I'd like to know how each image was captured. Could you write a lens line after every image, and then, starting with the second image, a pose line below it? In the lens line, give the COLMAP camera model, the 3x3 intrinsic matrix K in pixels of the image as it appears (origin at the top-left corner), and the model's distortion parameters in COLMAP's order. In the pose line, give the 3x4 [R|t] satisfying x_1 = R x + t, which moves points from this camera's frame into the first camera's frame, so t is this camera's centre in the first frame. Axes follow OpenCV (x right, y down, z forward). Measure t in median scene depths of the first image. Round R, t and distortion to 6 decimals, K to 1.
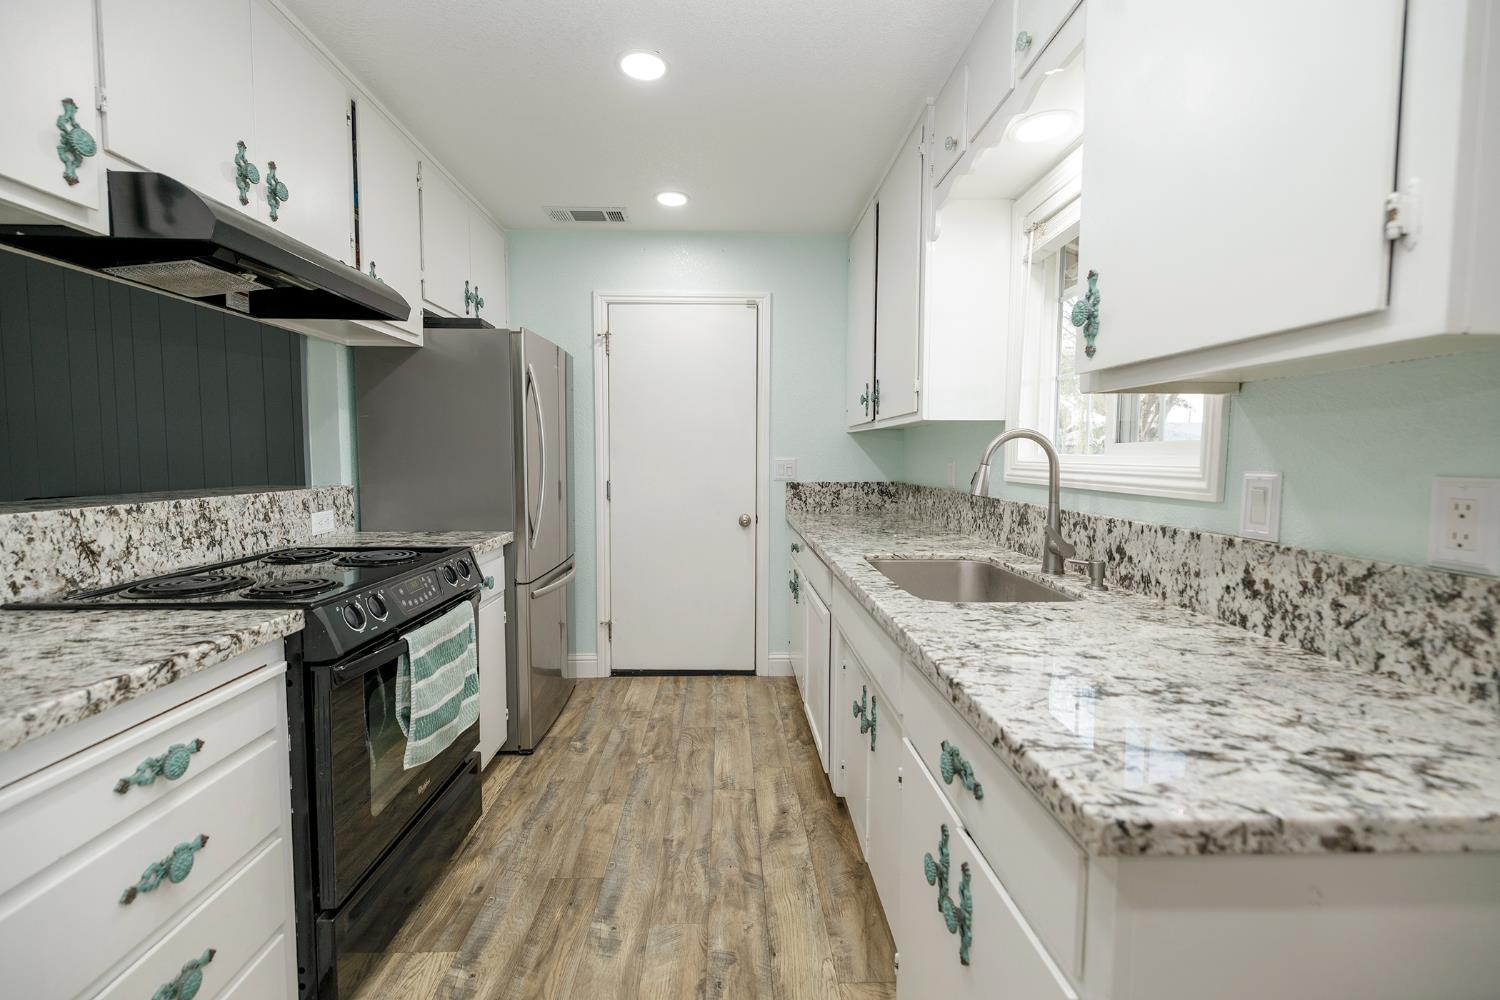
lens RADIAL K [[639.4, 0, 752.4], [0, 639.4, 495.4], [0, 0, 1]] dist [-0.000775, -0.001665]
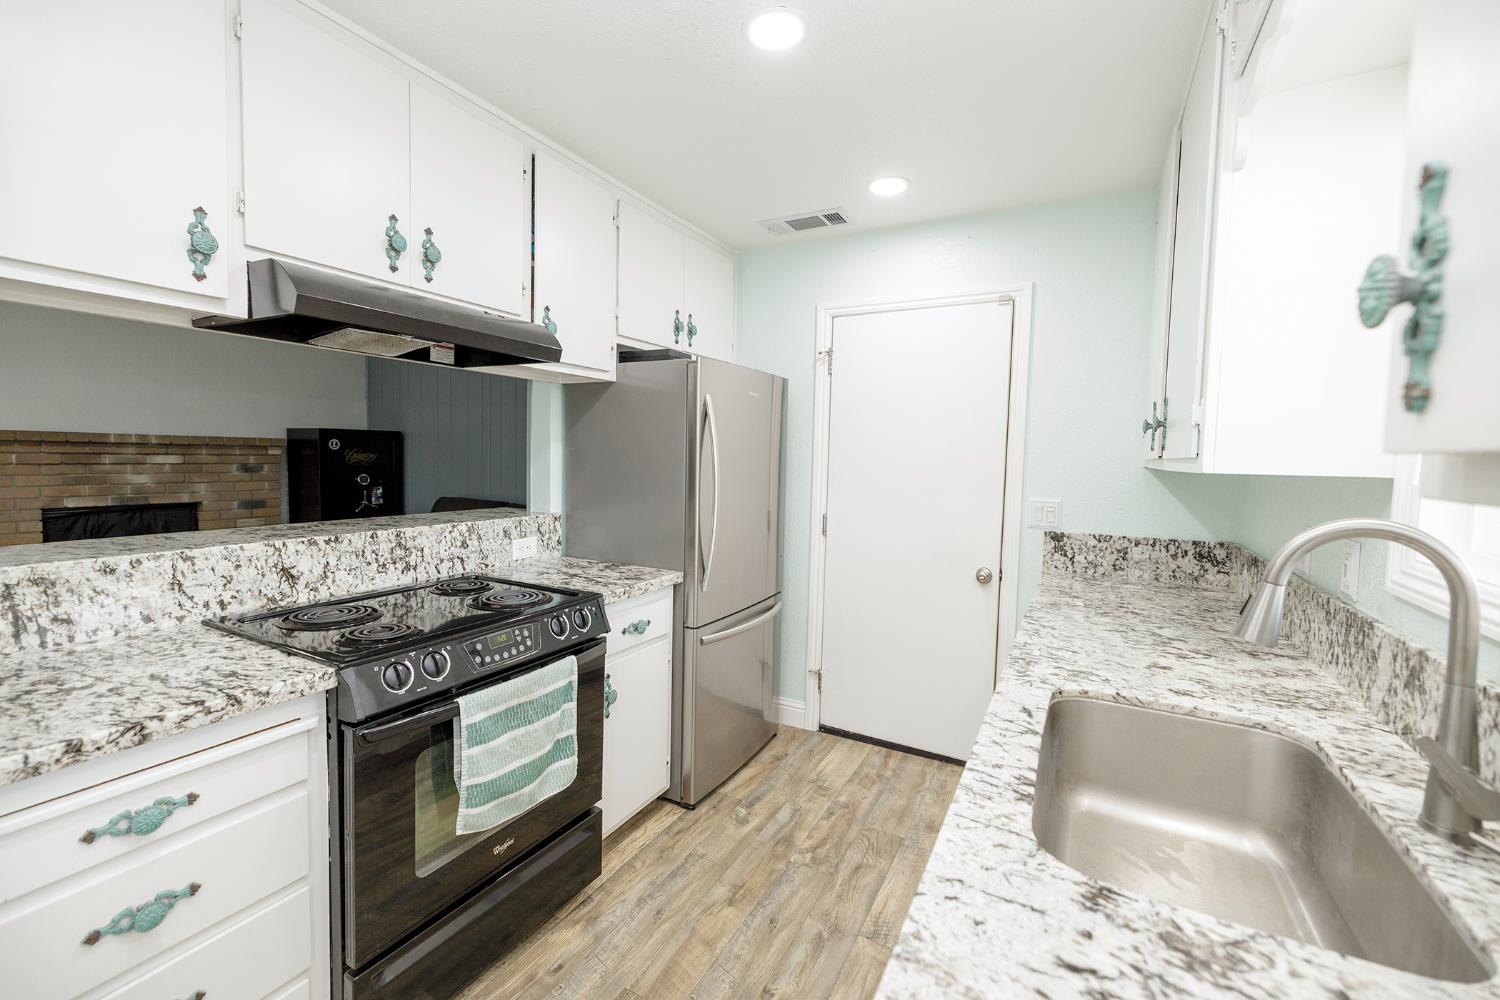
lens RADIAL K [[639.4, 0, 731.3], [0, 639.4, 491.6], [0, 0, 1]] dist [-0.000775, -0.001665]
pose [[0.854756, 0.045950, -0.516993, 0.255502], [-0.052365, 0.998626, 0.002180, -0.101012], [0.516382, 0.025209, 0.855987, 0.333988]]
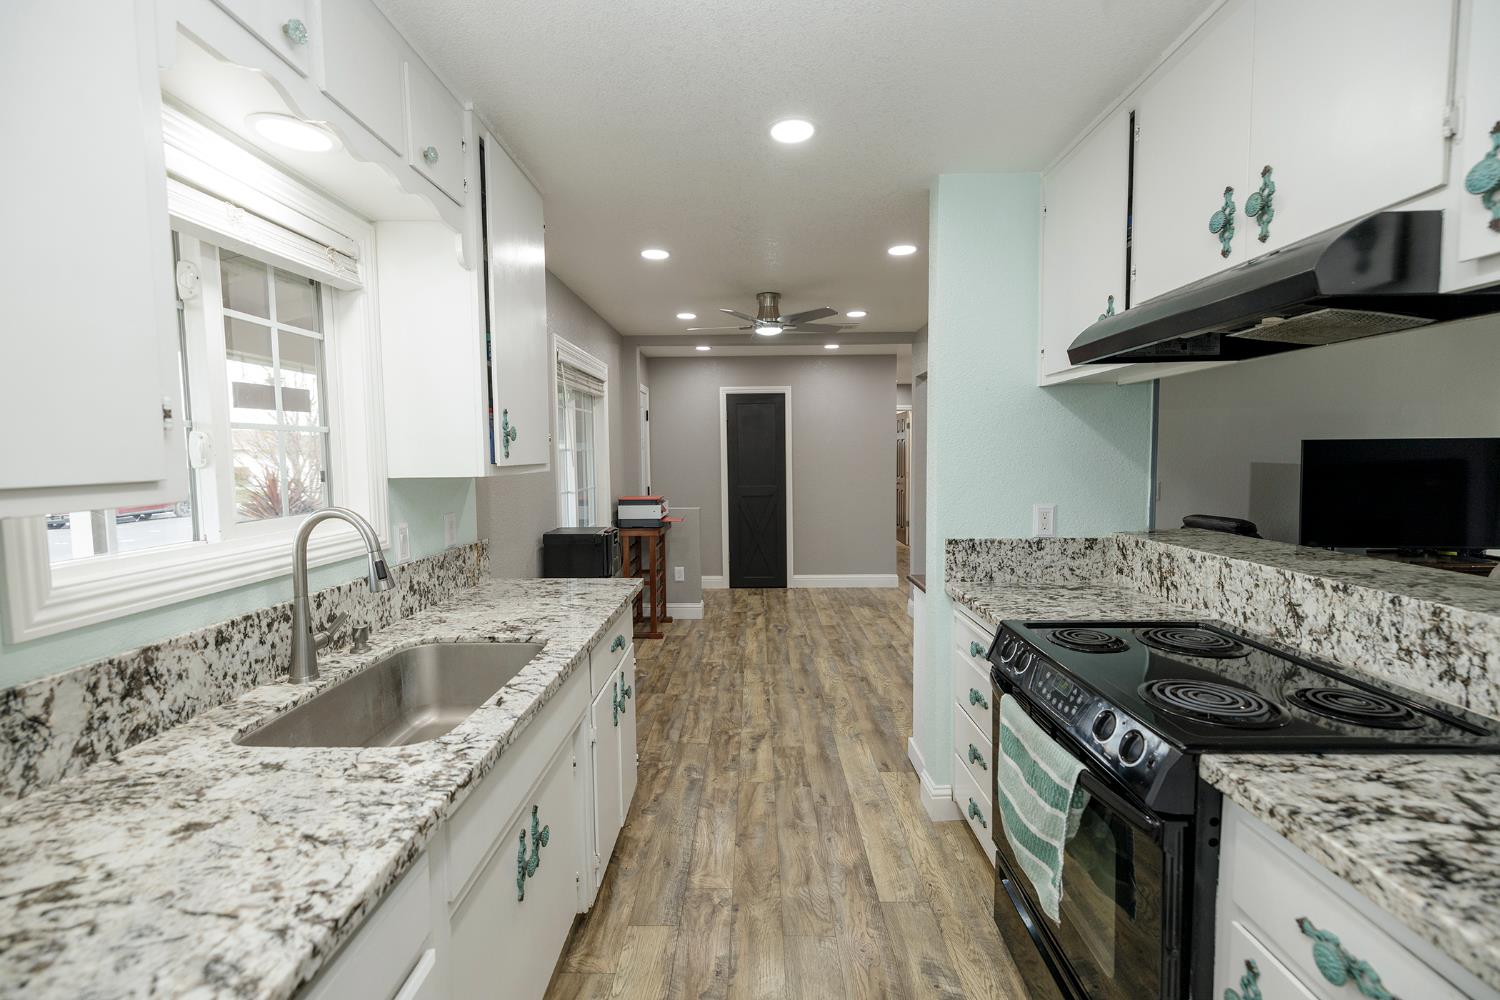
lens RADIAL K [[639.4, 0, 749.3], [0, 639.4, 500.1], [0, 0, 1]] dist [-0.000775, -0.001665]
pose [[-0.998629, 0.002500, 0.052282, -0.151475], [0.009640, 0.990555, 0.136778, -0.219990], [-0.051447, 0.137094, -0.989221, 1.786279]]
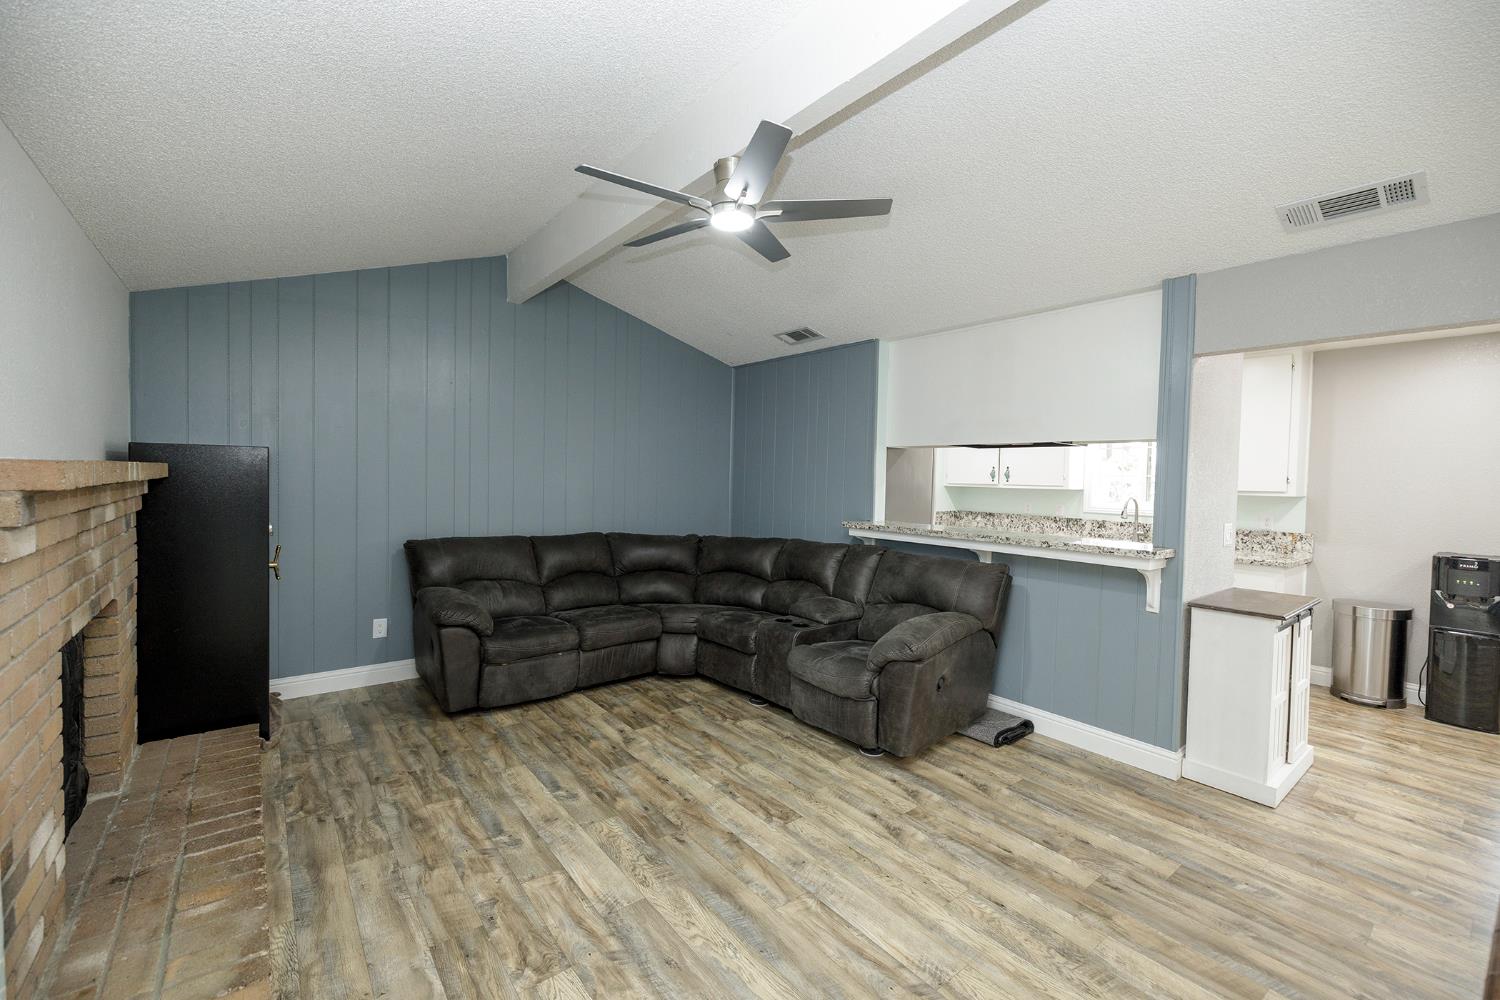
lens RADIAL K [[639.4, 0, 748.8], [0, 639.4, 495.4], [0, 0, 1]] dist [-0.000775, -0.001665]
pose [[0.811320, -0.007606, 0.584554, -3.035283], [0.021608, 0.999622, -0.016983, -0.100604], [-0.584204, 0.026409, 0.811177, -0.482600]]
